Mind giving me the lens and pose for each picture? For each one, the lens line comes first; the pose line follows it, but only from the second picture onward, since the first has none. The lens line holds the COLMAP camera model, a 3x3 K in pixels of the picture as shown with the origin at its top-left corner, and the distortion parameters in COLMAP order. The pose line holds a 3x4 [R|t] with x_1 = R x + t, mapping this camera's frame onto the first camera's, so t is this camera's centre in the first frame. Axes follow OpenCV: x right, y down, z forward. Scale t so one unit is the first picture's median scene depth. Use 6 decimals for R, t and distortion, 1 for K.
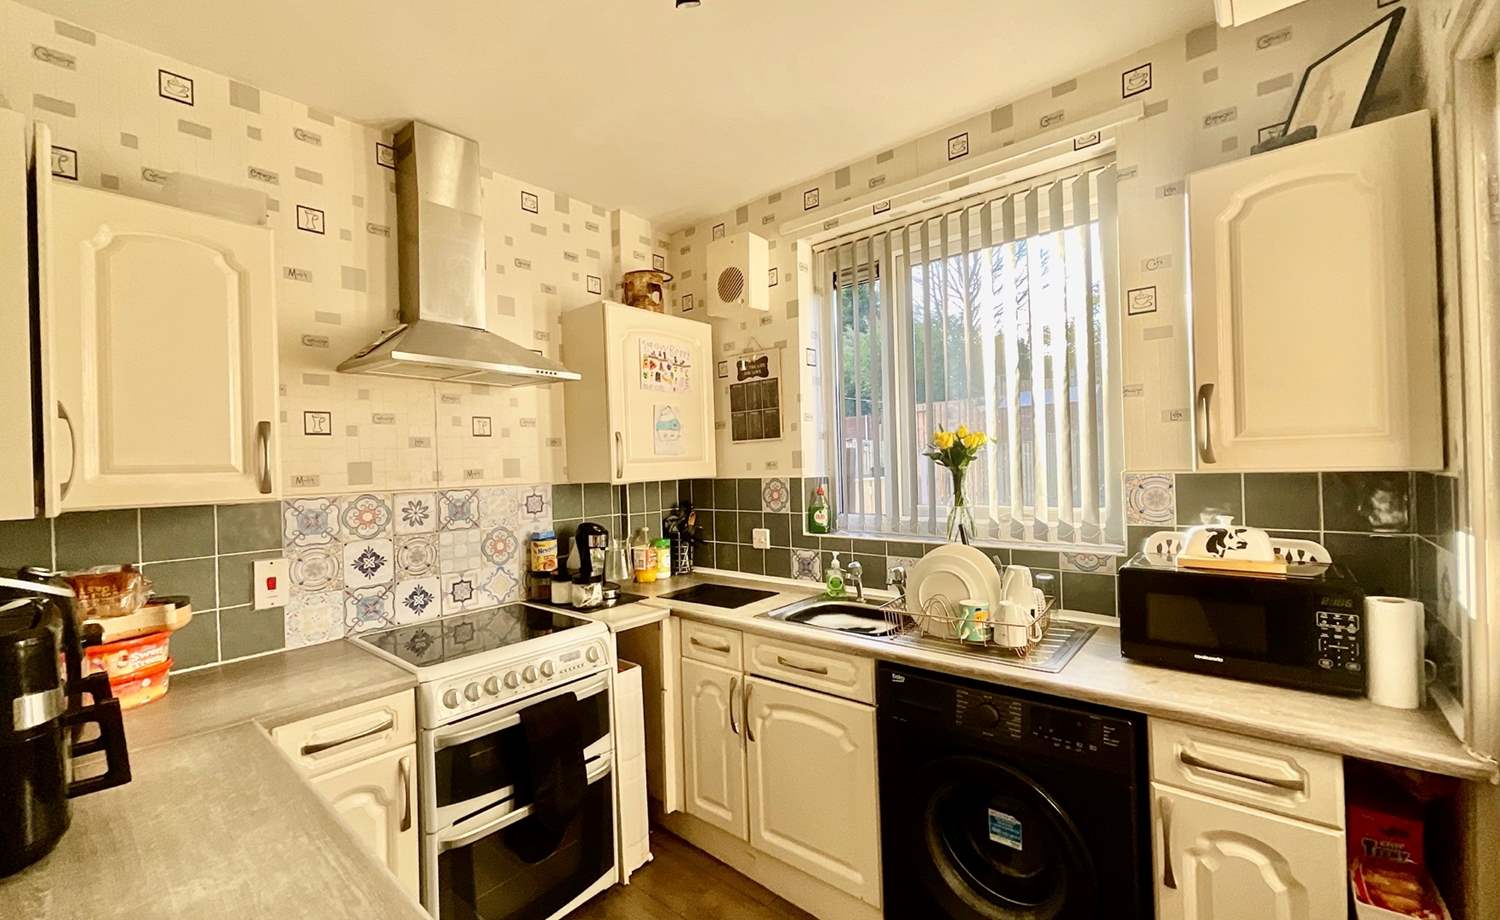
lens RADIAL K [[606.5, 0, 743.8], [0, 606.5, 459.3], [0, 0, 1]] dist [0.001941, 0.000589]
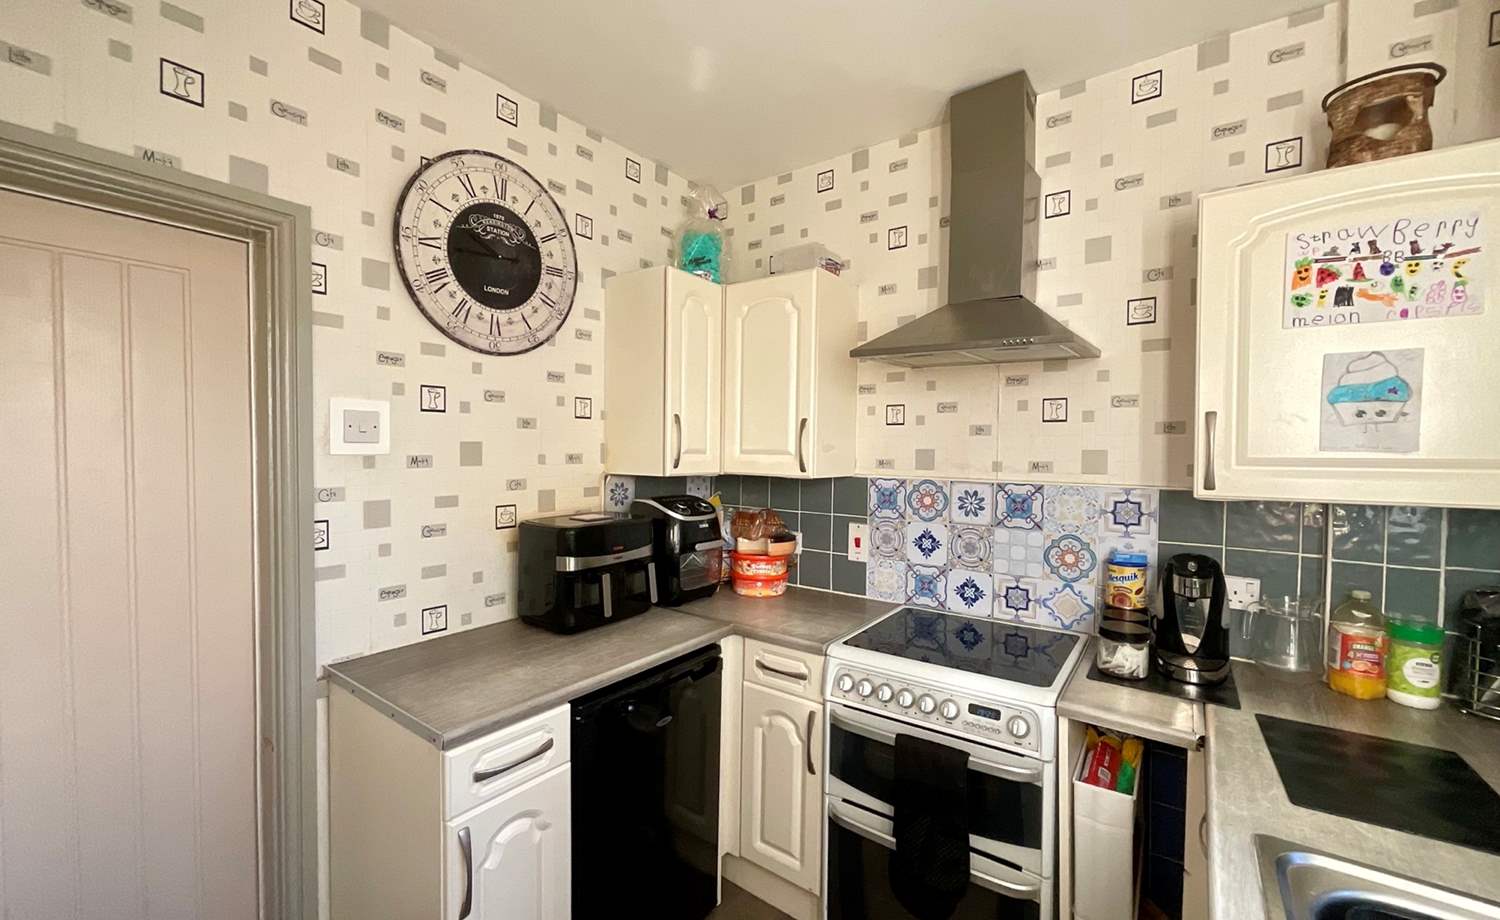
lens RADIAL K [[606.5, 0, 743.8], [0, 606.5, 459.3], [0, 0, 1]] dist [0.001941, 0.000589]
pose [[0.080794, 0.051295, -0.995410, 0.395902], [-0.007174, 0.998679, 0.050881, -0.028567], [0.996705, 0.003030, 0.081055, 0.565921]]
